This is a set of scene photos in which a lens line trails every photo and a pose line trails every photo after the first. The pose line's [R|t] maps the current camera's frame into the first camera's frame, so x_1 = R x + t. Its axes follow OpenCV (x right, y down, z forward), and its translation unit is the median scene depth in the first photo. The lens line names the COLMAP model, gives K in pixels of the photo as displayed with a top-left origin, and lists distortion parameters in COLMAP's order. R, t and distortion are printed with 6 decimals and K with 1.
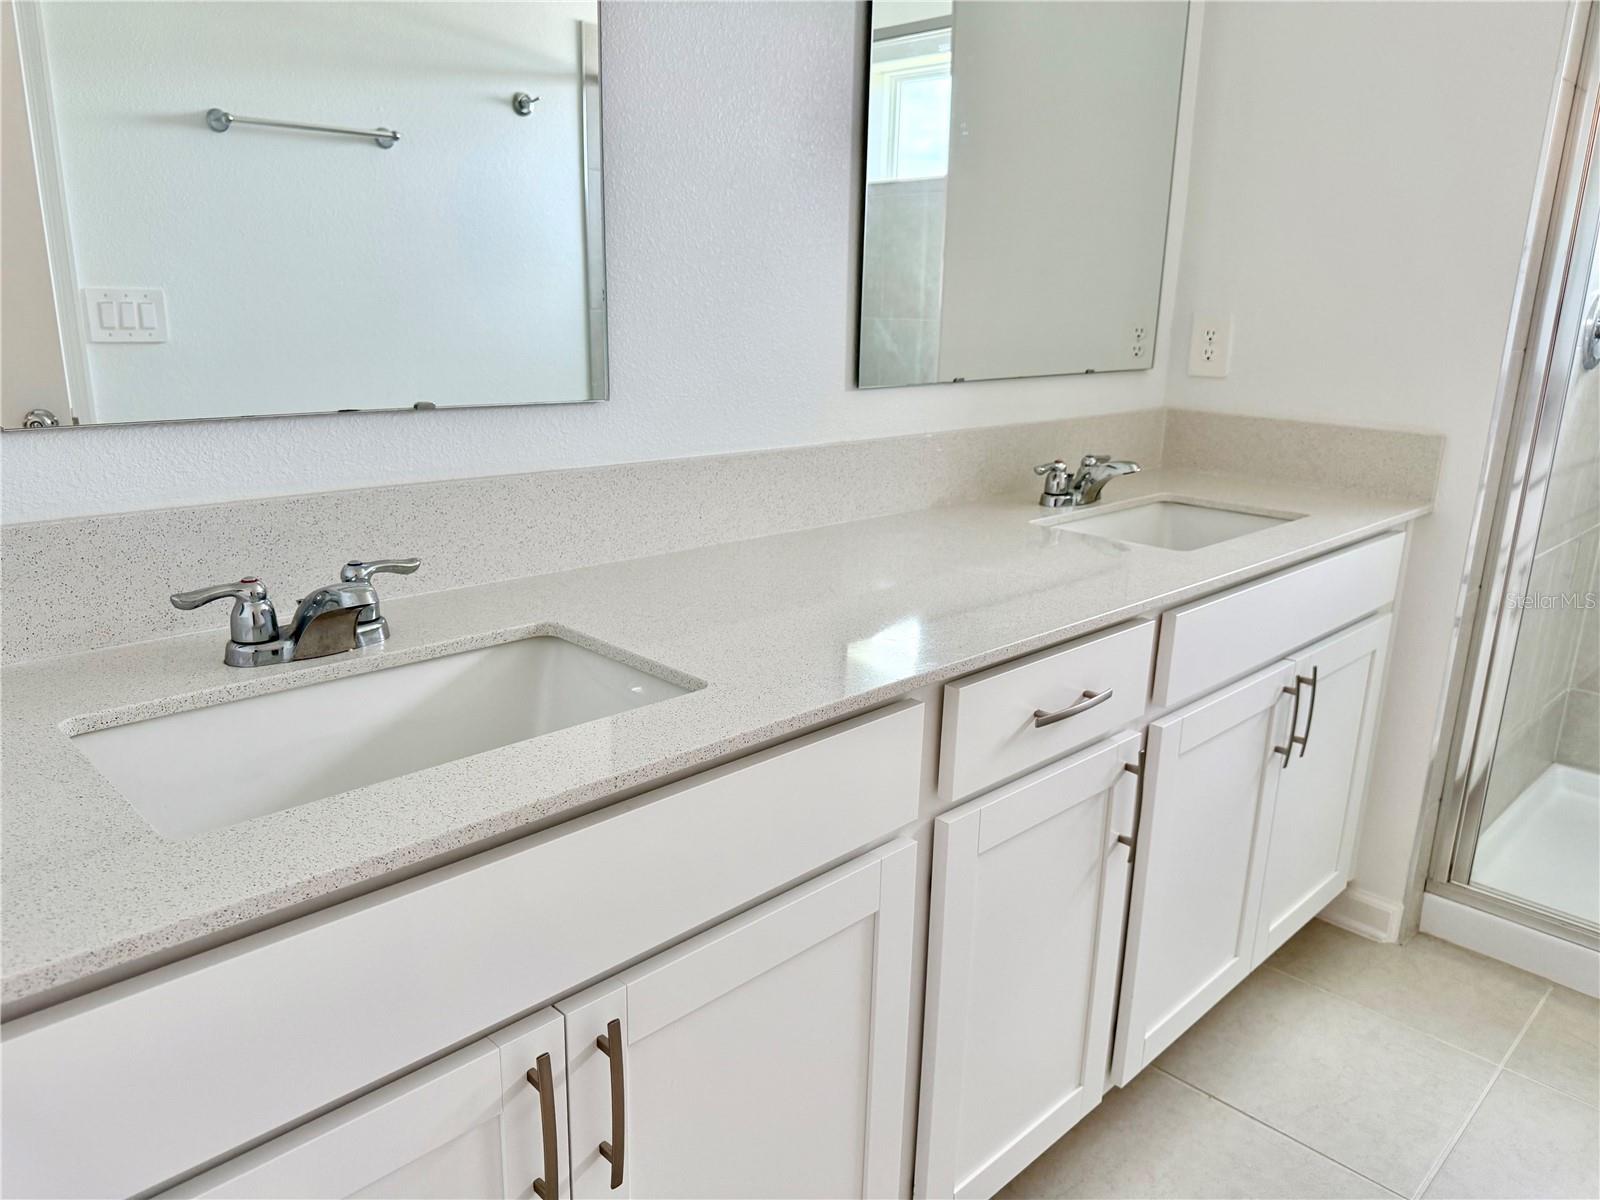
lens RADIAL K [[1149.7, 0, 800.0], [0, 1149.7, 600.0], [0, 0, 1]] dist [-0.001842, -0.004298]
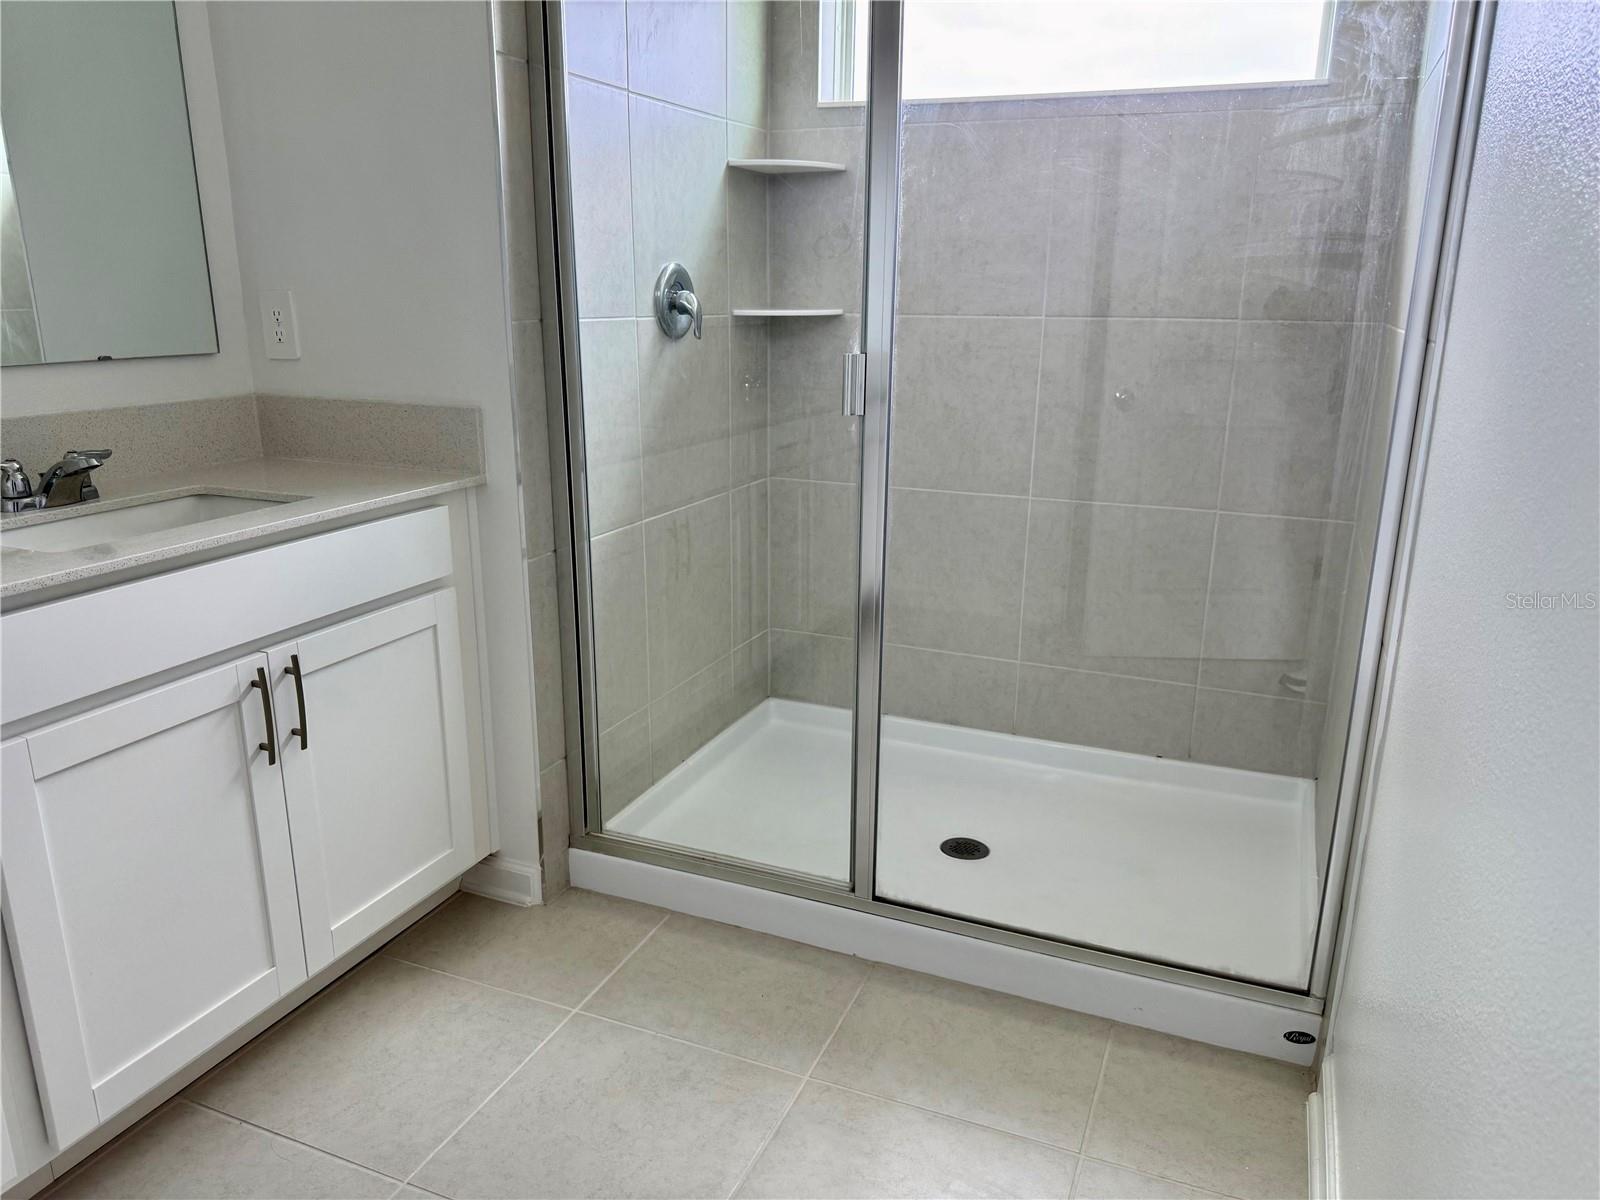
lens RADIAL K [[1124.0, 0, 800.0], [0, 1124.0, 600.0], [0, 0, 1]] dist [0.011280, 0.000141]
pose [[0.923482, -0.118716, 0.364813, 0.412509], [0.116121, 0.992808, 0.029128, 0.028128], [-0.365647, 0.015463, 0.930625, -0.024963]]
